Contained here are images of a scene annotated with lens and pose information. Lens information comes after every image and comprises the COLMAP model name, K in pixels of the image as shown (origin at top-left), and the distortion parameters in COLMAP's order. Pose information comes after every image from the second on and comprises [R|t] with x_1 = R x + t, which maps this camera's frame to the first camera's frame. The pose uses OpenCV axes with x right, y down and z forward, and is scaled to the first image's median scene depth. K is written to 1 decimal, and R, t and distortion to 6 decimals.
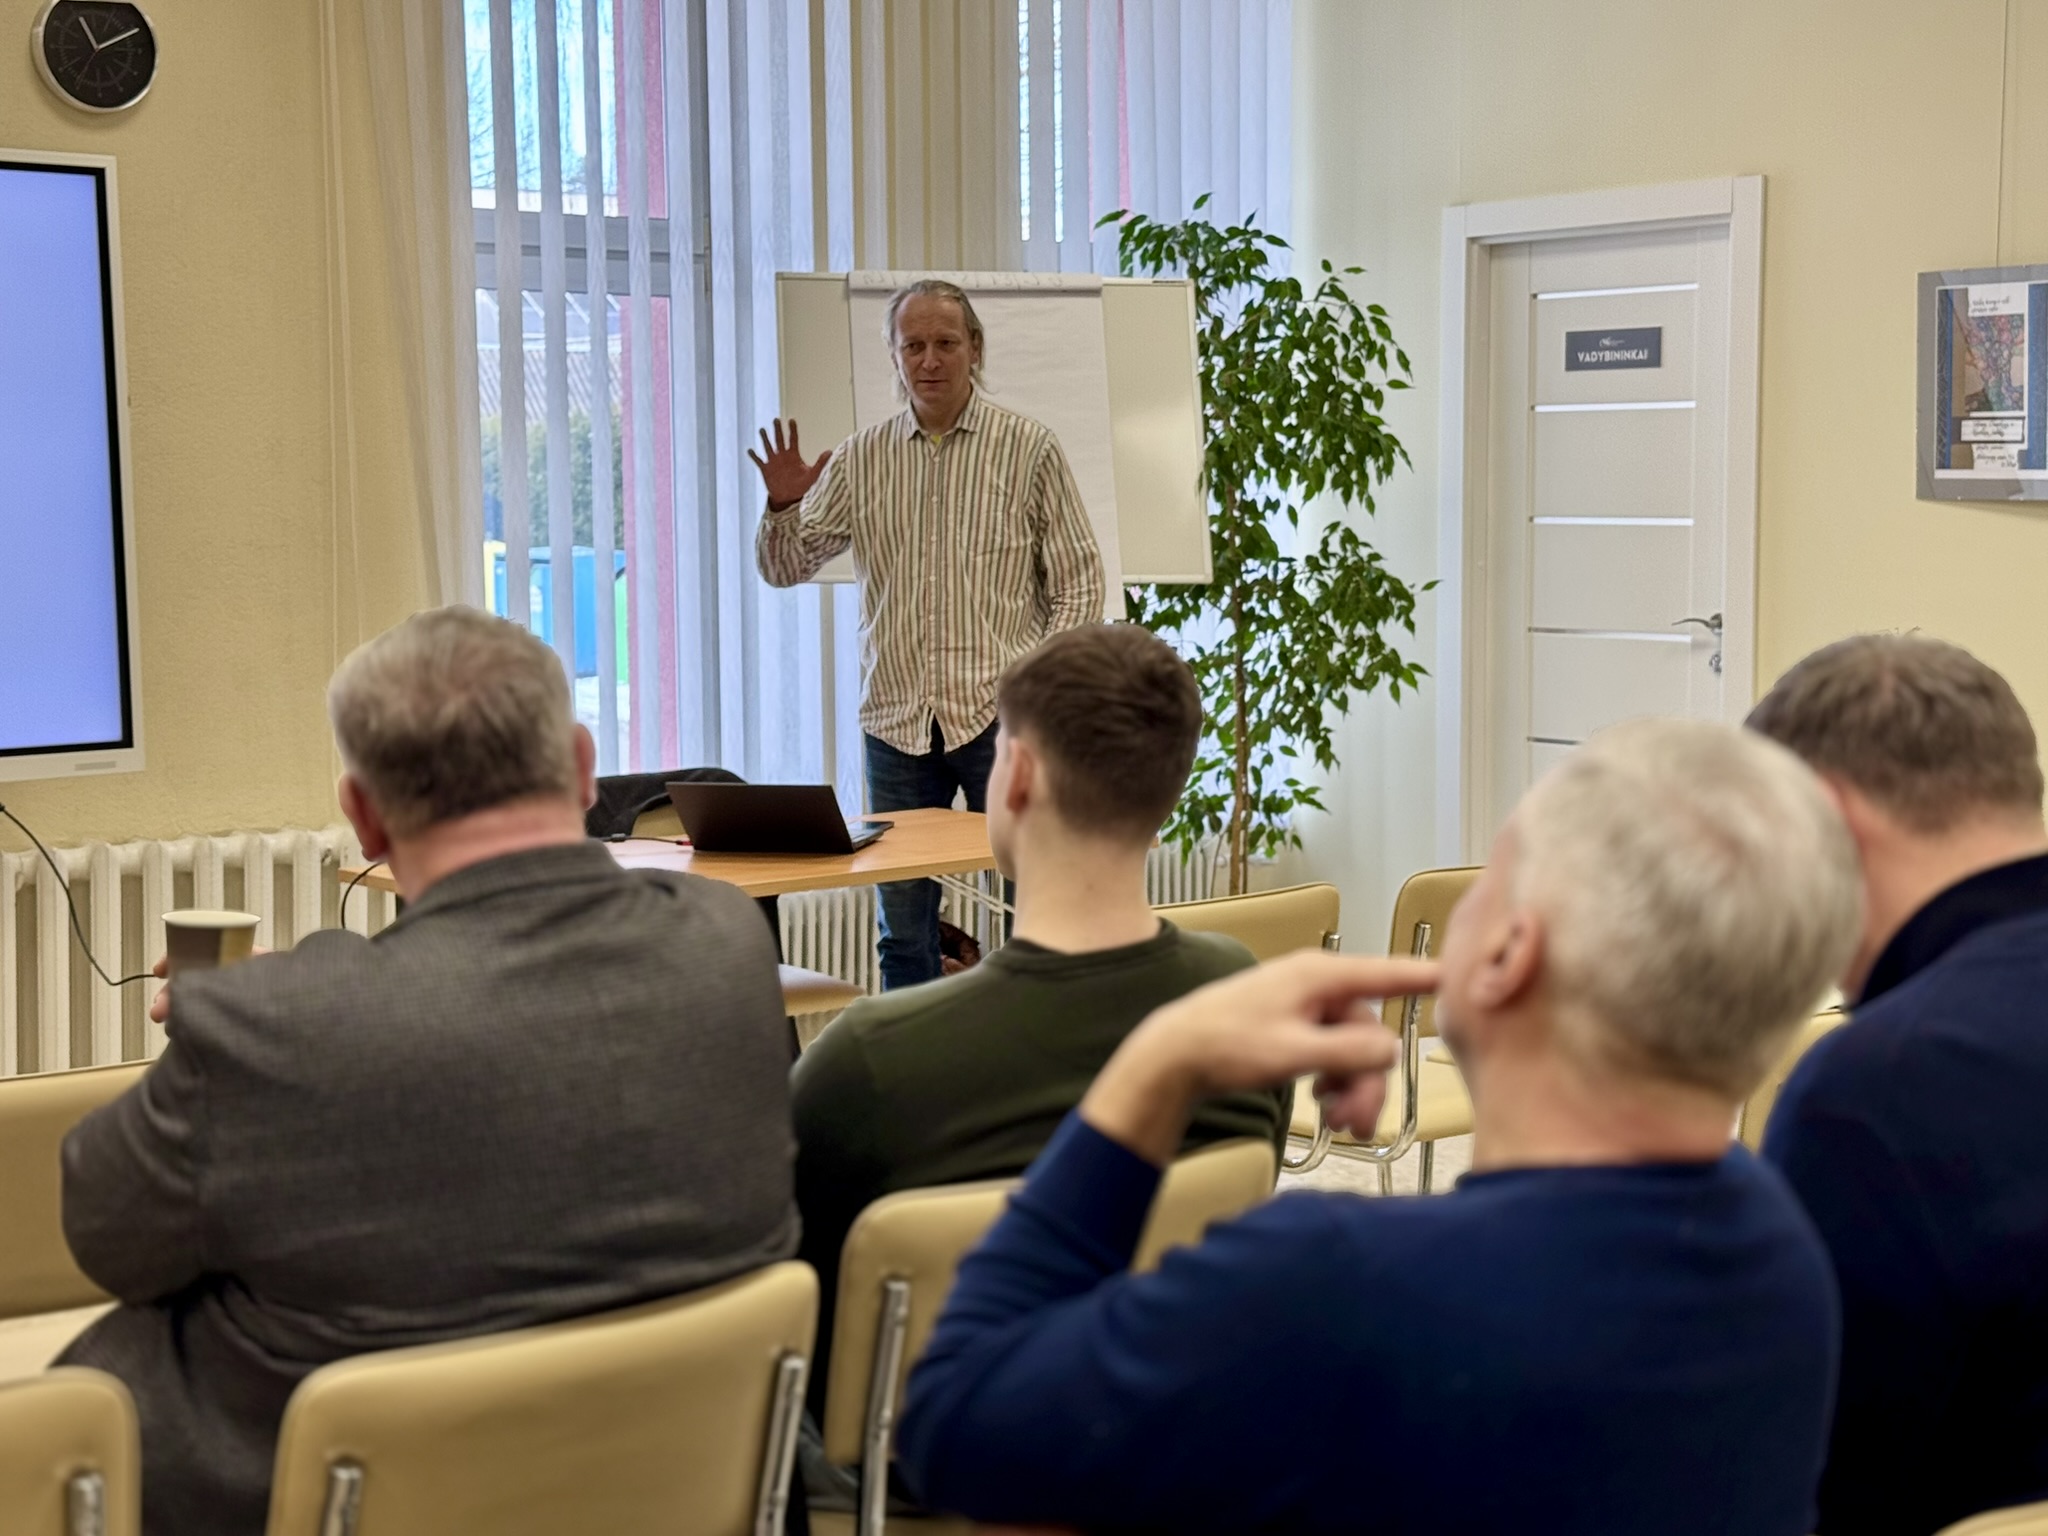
lens RADIAL K [[3283.0, 0, 1024.0], [0, 3283.0, 766.4], [0, 0, 1]] dist [0.111850, 0.000000]
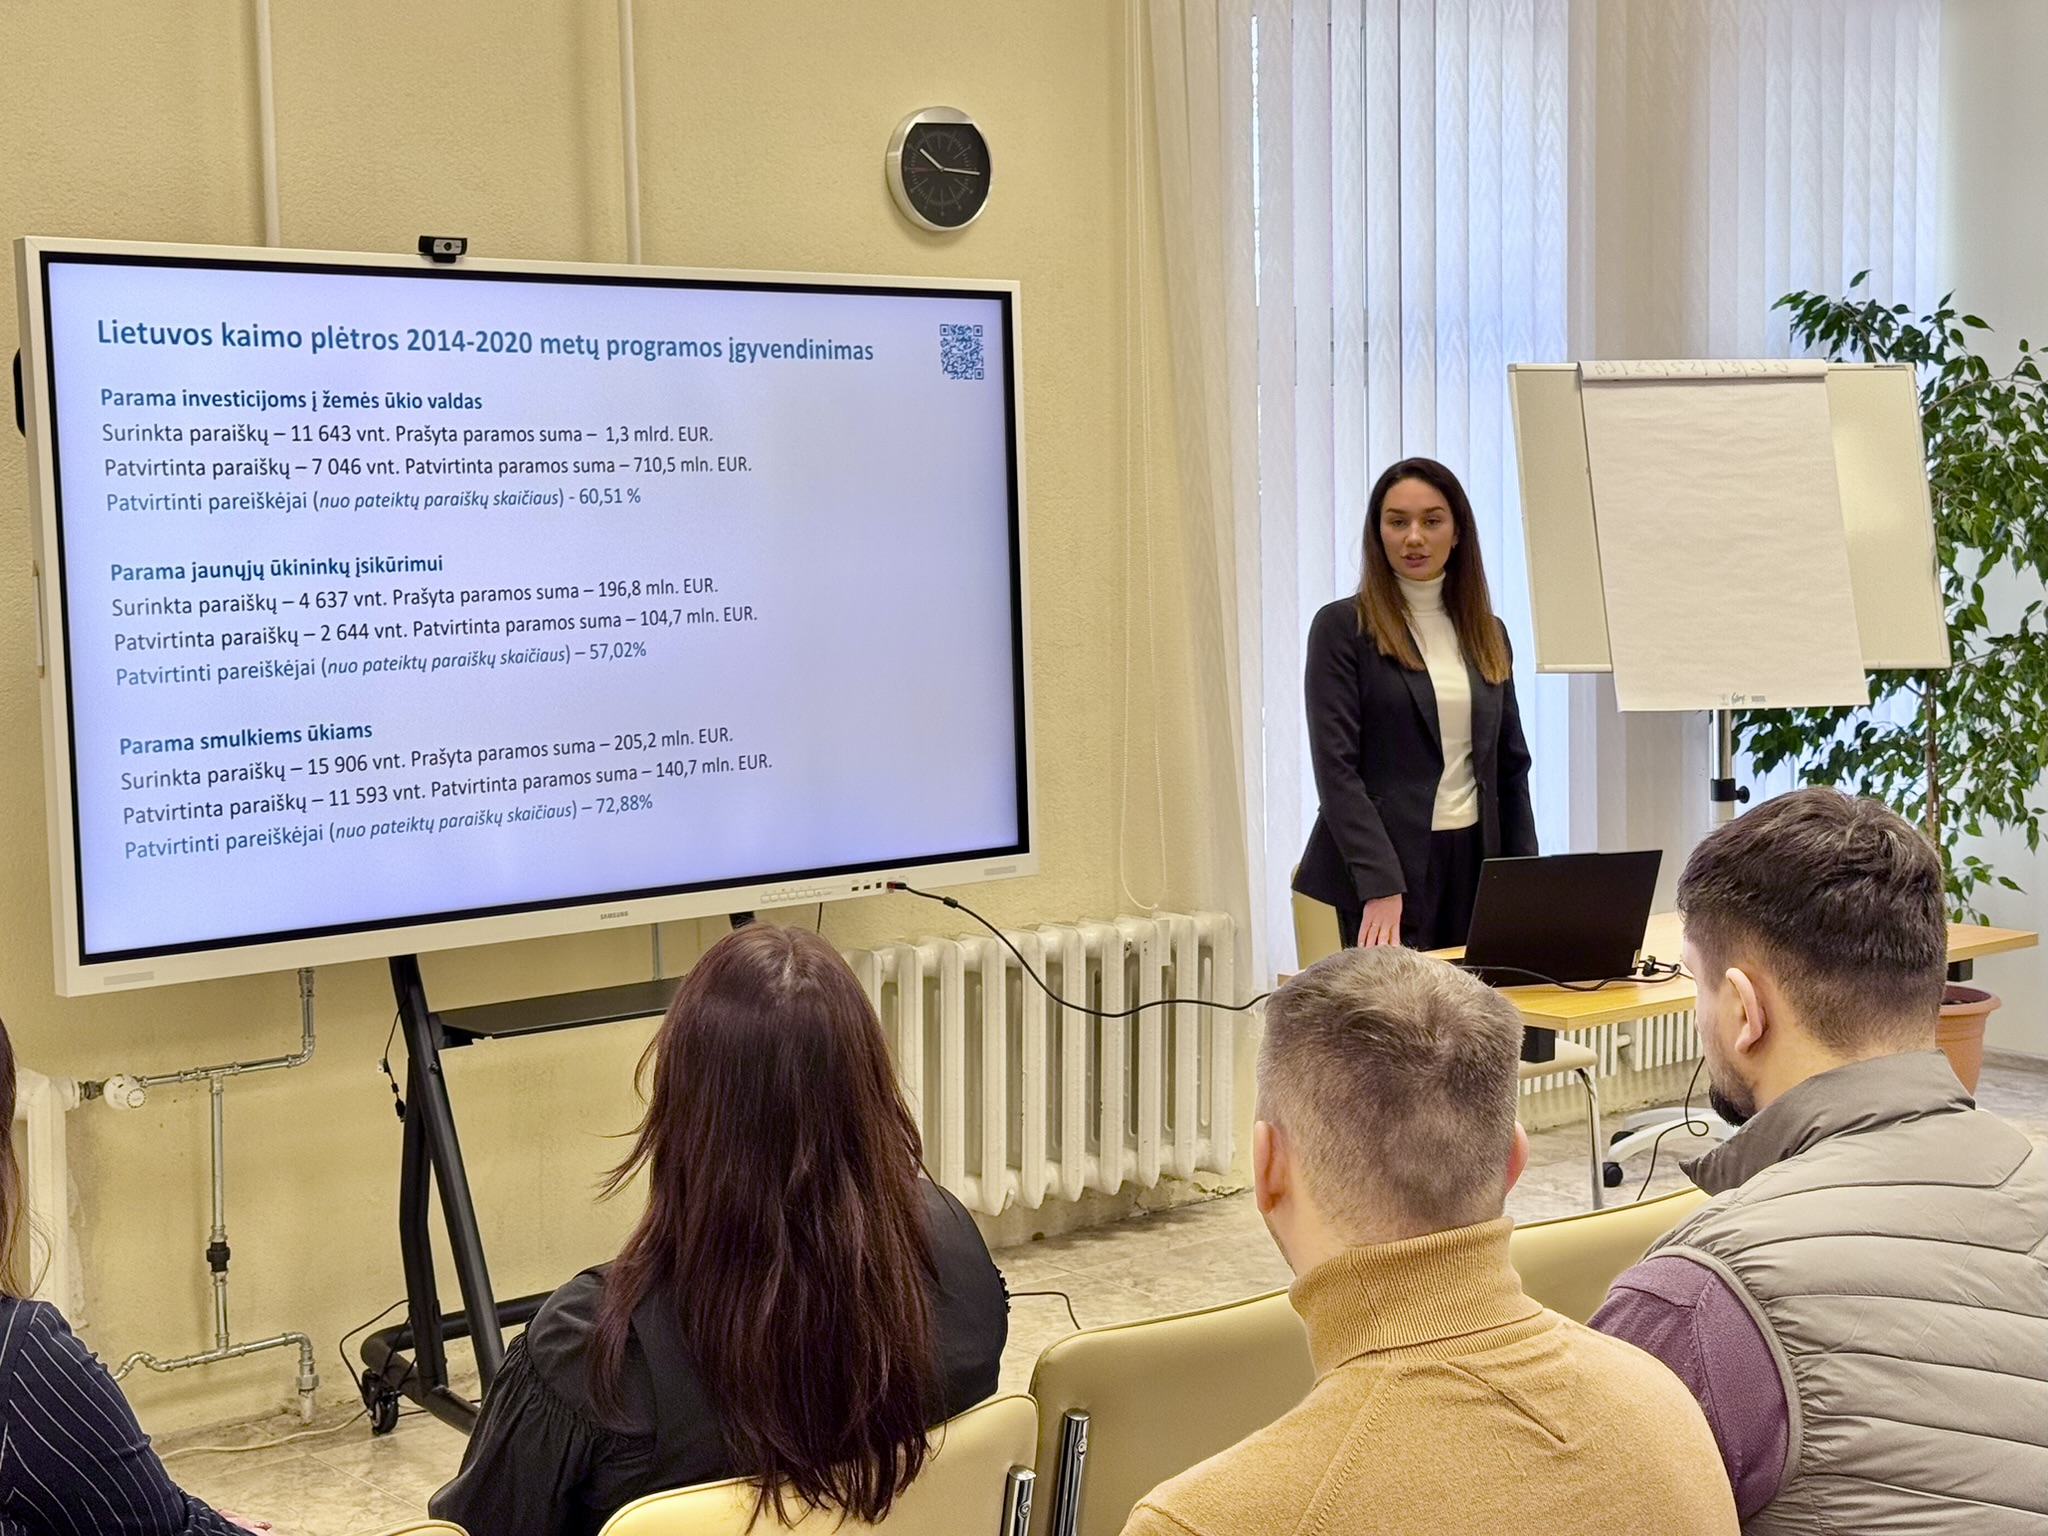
lens RADIAL K [[3283.0, 0, 1011.4], [0, 3283.0, 758.3], [0, 0, 1]] dist [0.111850, 0.000000]
pose [[0.999564, -0.004748, -0.029140, -0.191589], [0.004571, 0.999971, -0.006148, -0.022458], [0.029168, 0.006012, 0.999556, -0.016372]]
